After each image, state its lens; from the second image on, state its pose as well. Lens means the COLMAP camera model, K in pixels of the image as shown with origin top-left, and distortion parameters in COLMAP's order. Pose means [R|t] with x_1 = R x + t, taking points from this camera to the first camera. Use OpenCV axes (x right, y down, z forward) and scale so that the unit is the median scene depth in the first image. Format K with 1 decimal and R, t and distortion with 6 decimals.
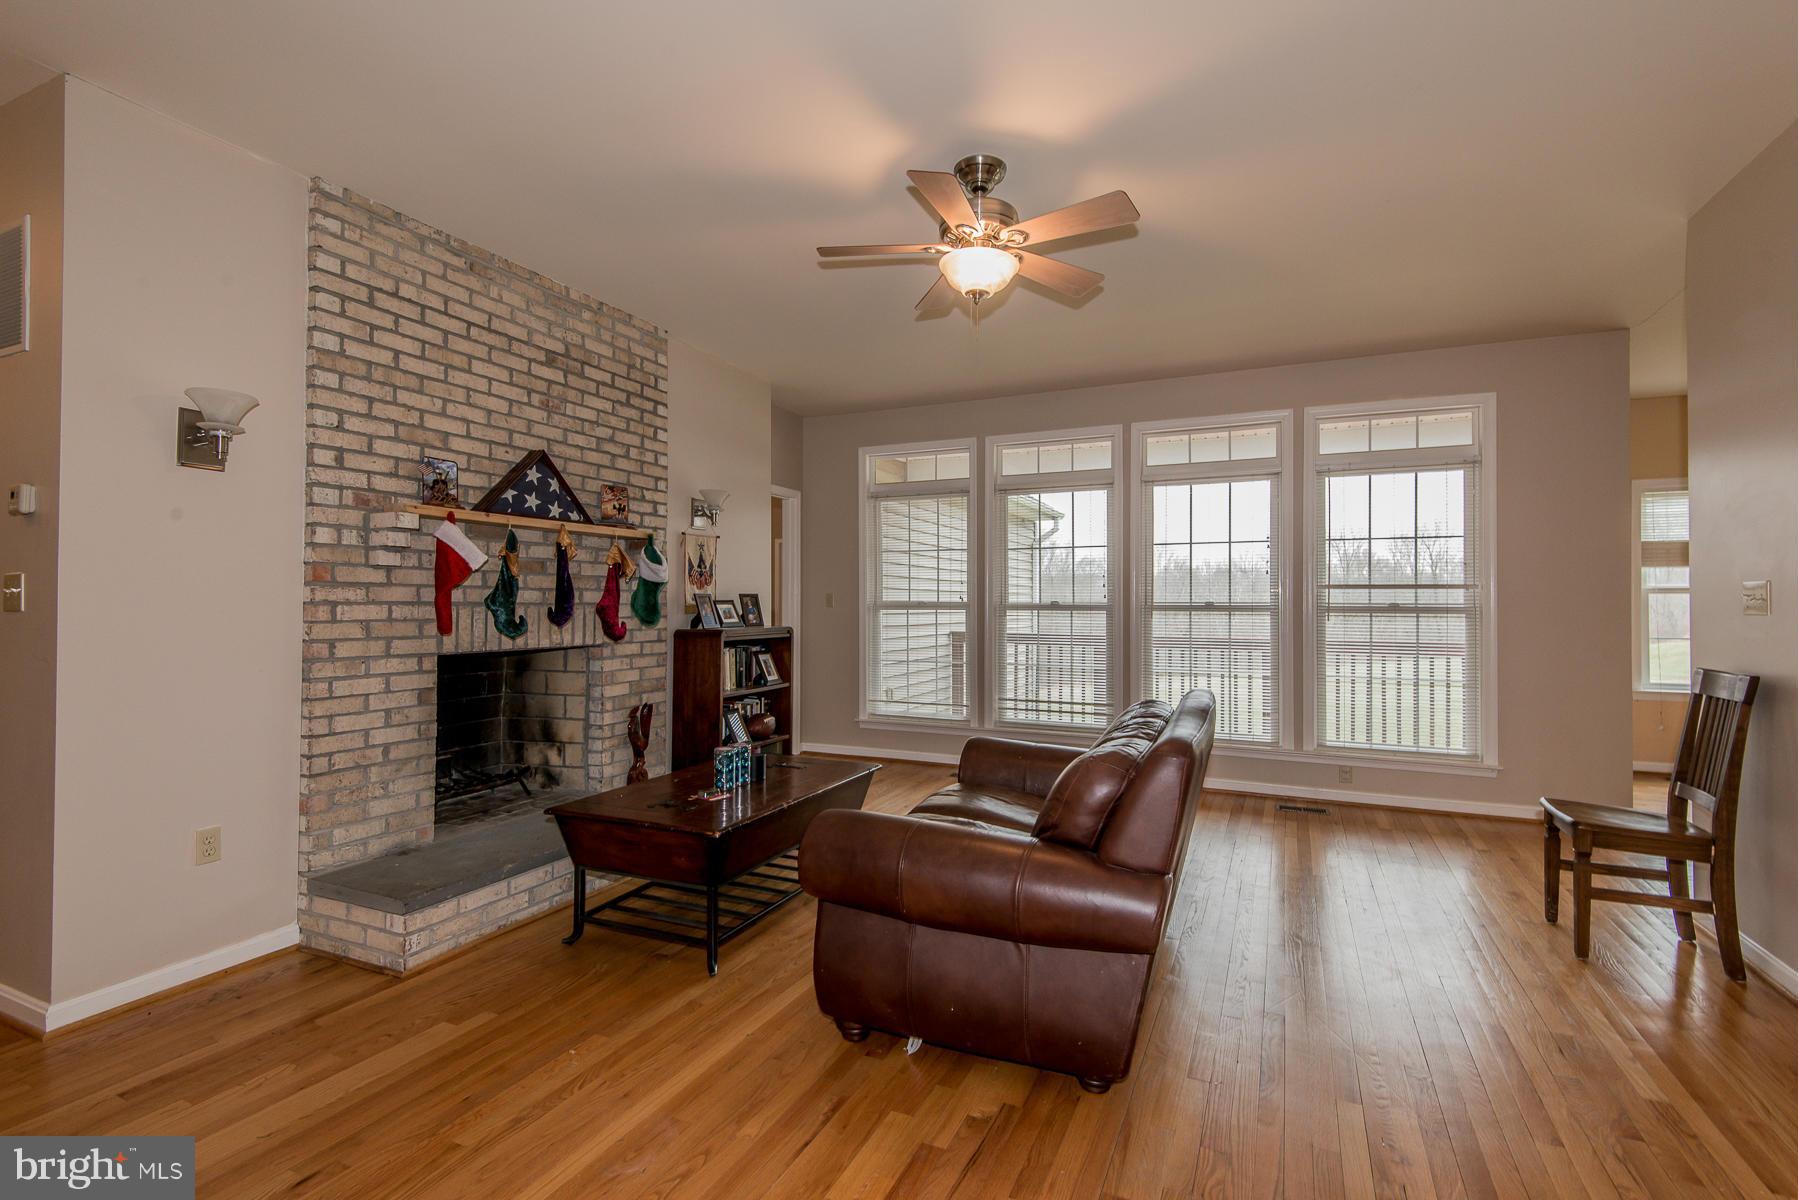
lens RADIAL K [[810.2, 0, 906.7], [0, 810.2, 590.4], [0, 0, 1]] dist [0.032724, -0.015557]
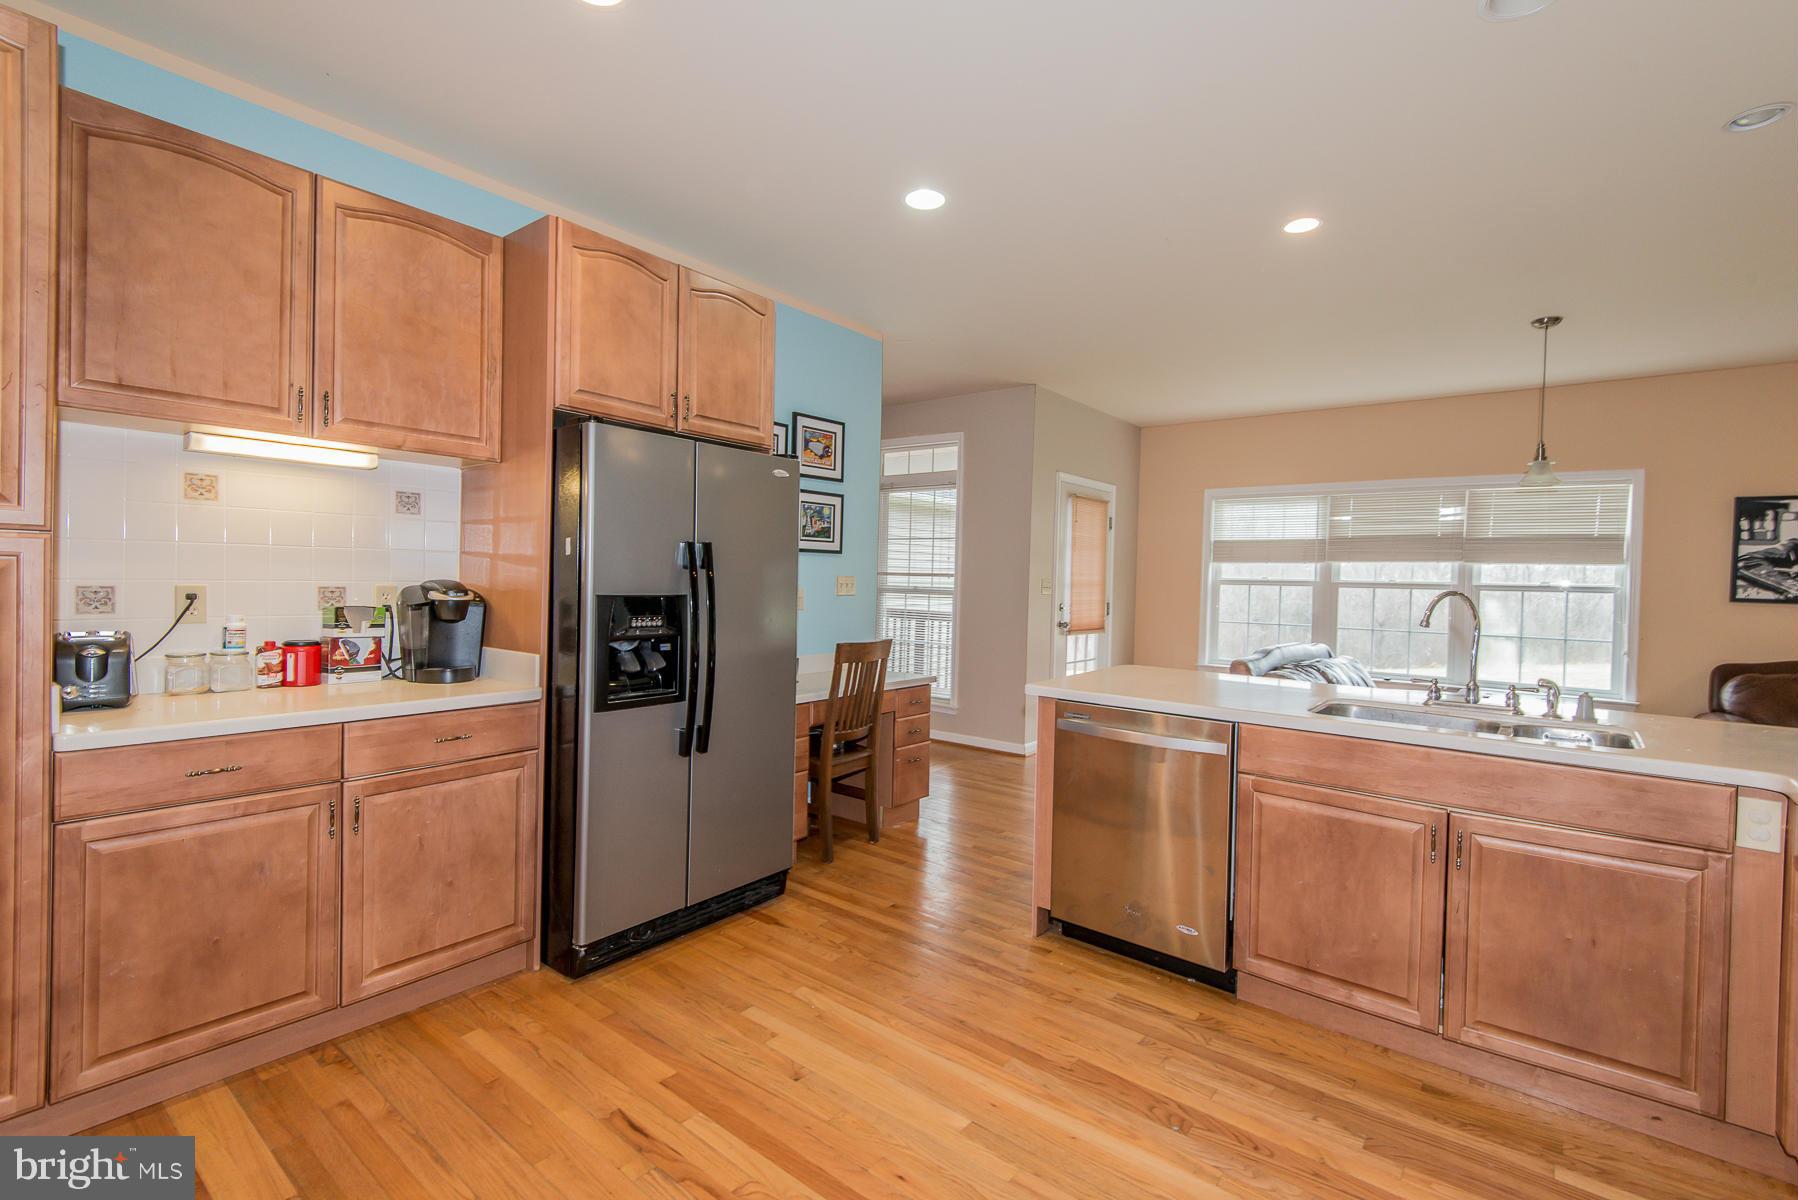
lens RADIAL K [[803.6, 0, 904.7], [0, 803.6, 592.0], [0, 0, 1]] dist [0.042018, -0.024100]
pose [[0.970394, 0.025314, -0.240196, 1.000933], [-0.018616, 0.999373, 0.030112, -0.016176], [0.240808, -0.024749, 0.970257, -0.330557]]
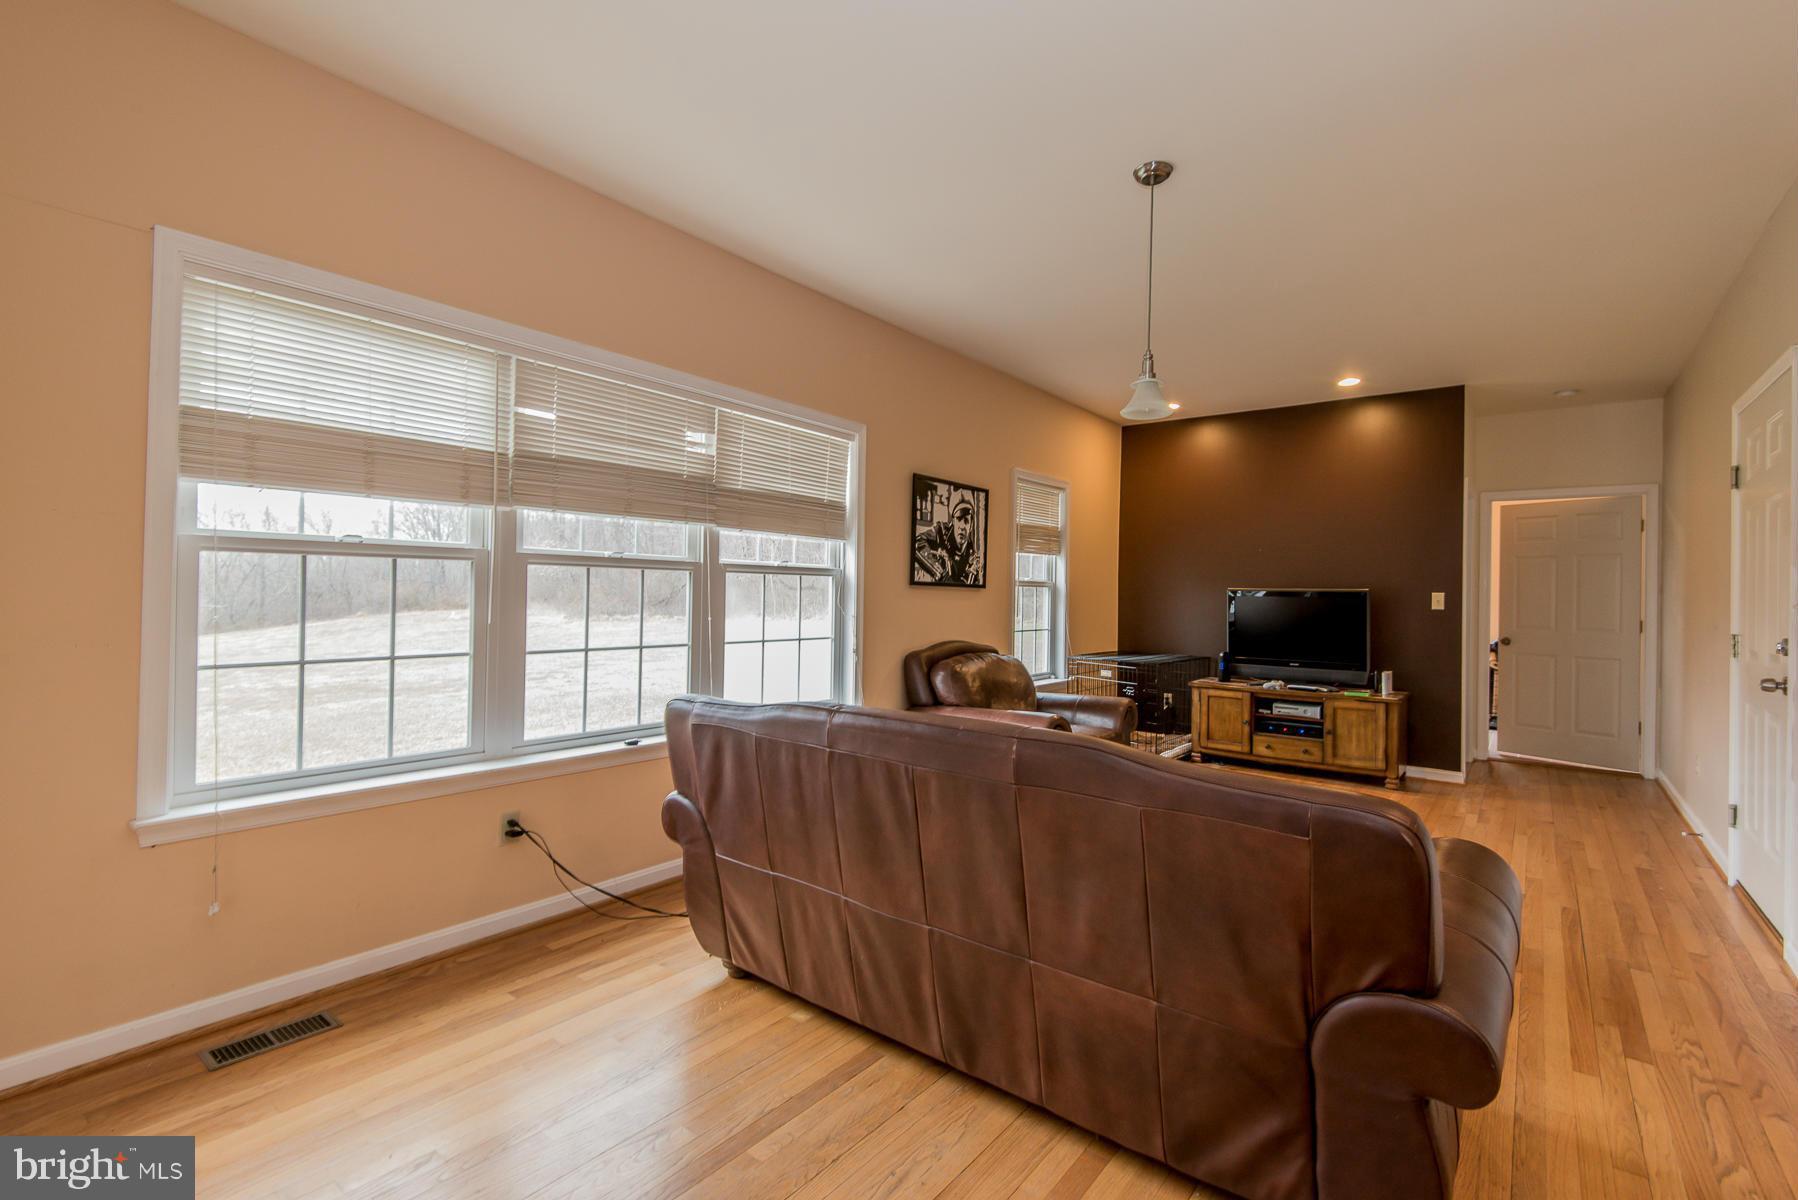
lens RADIAL K [[817.8, 0, 912.6], [0, 817.8, 595.5], [0, 0, 1]] dist [0.020418, -0.017044]
pose [[0.222712, 0.001288, 0.974883, 0.809155], [-0.033833, 0.999407, 0.006409, 0.017074], [-0.974297, -0.034411, 0.222623, 0.818671]]
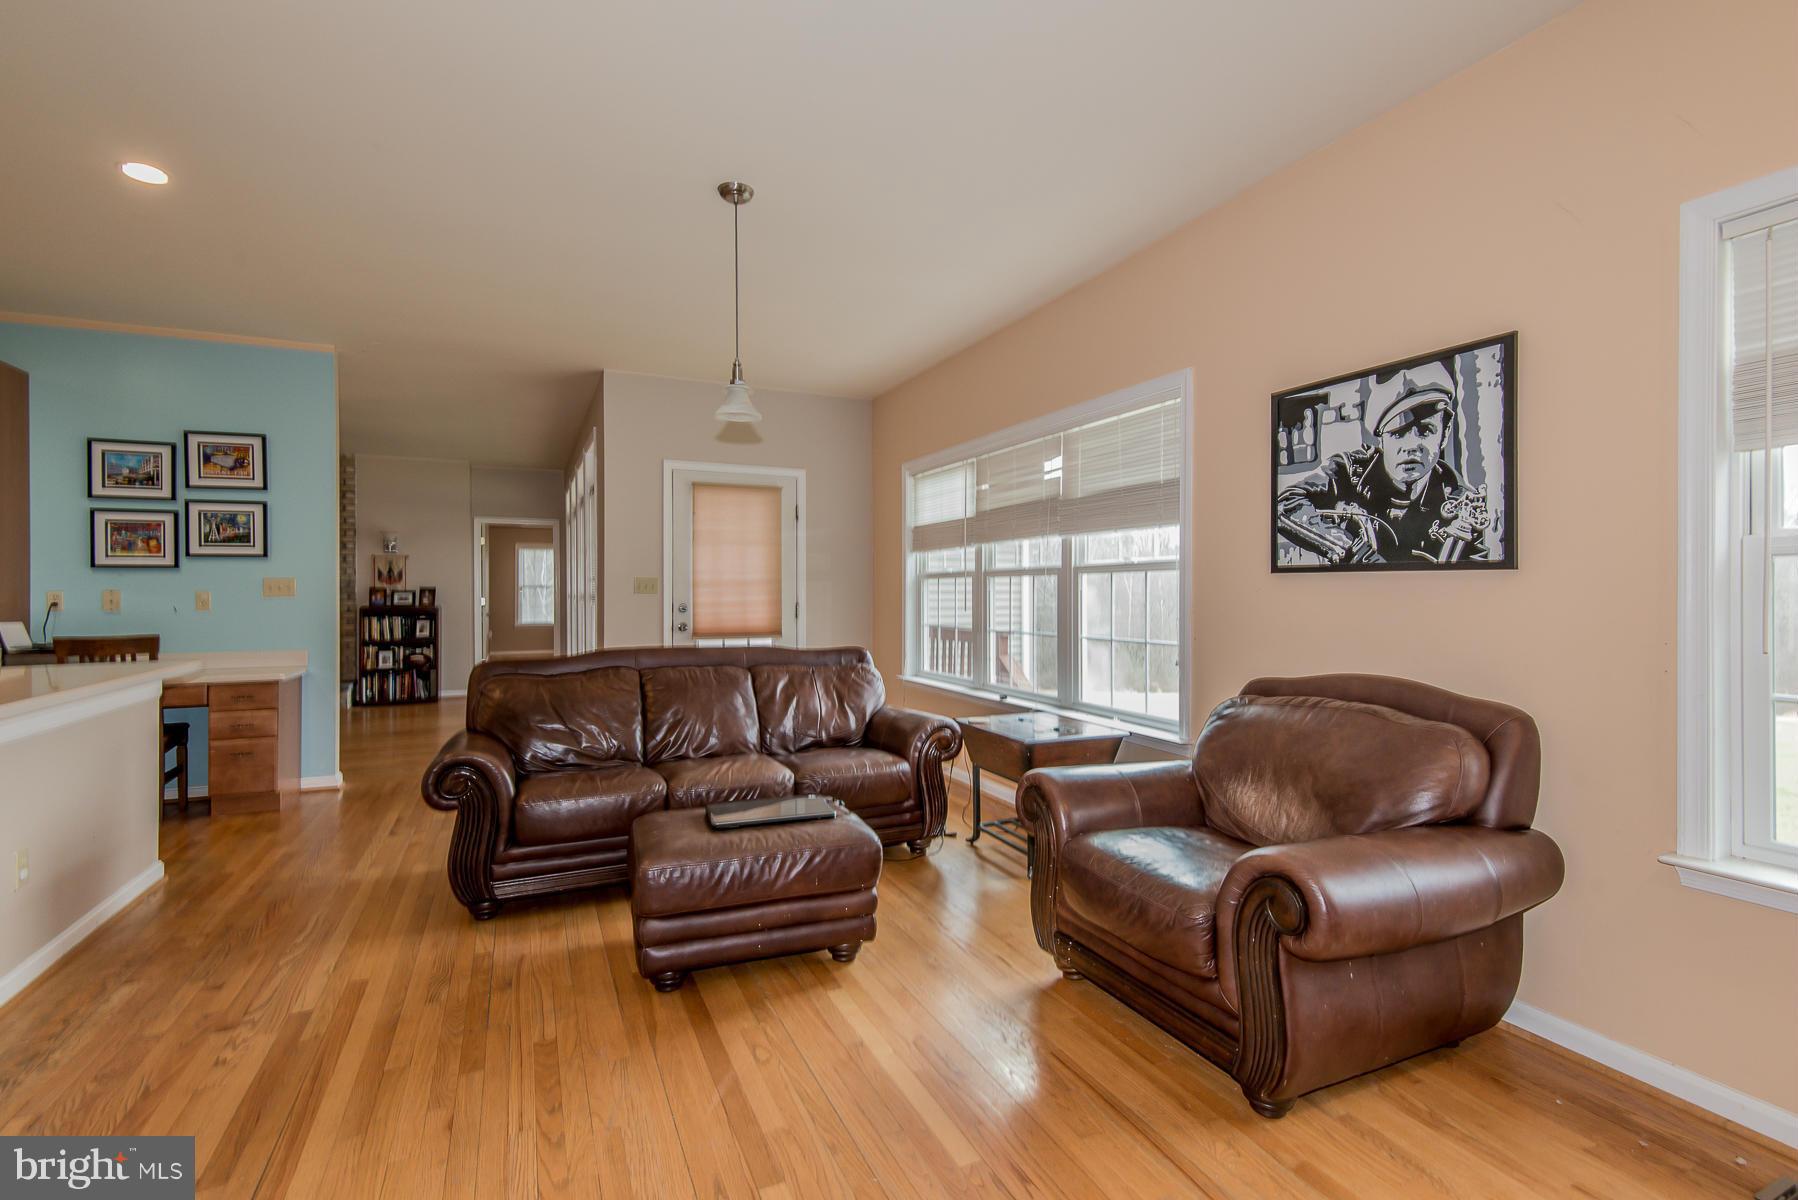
lens RADIAL K [[817.8, 0, 912.6], [0, 817.8, 595.5], [0, 0, 1]] dist [0.020418, -0.017044]
pose [[0.763419, -0.002550, -0.645898, 2.057659], [0.012941, 0.999852, 0.011349, 0.017063], [0.645774, -0.017023, 0.763339, 0.354625]]
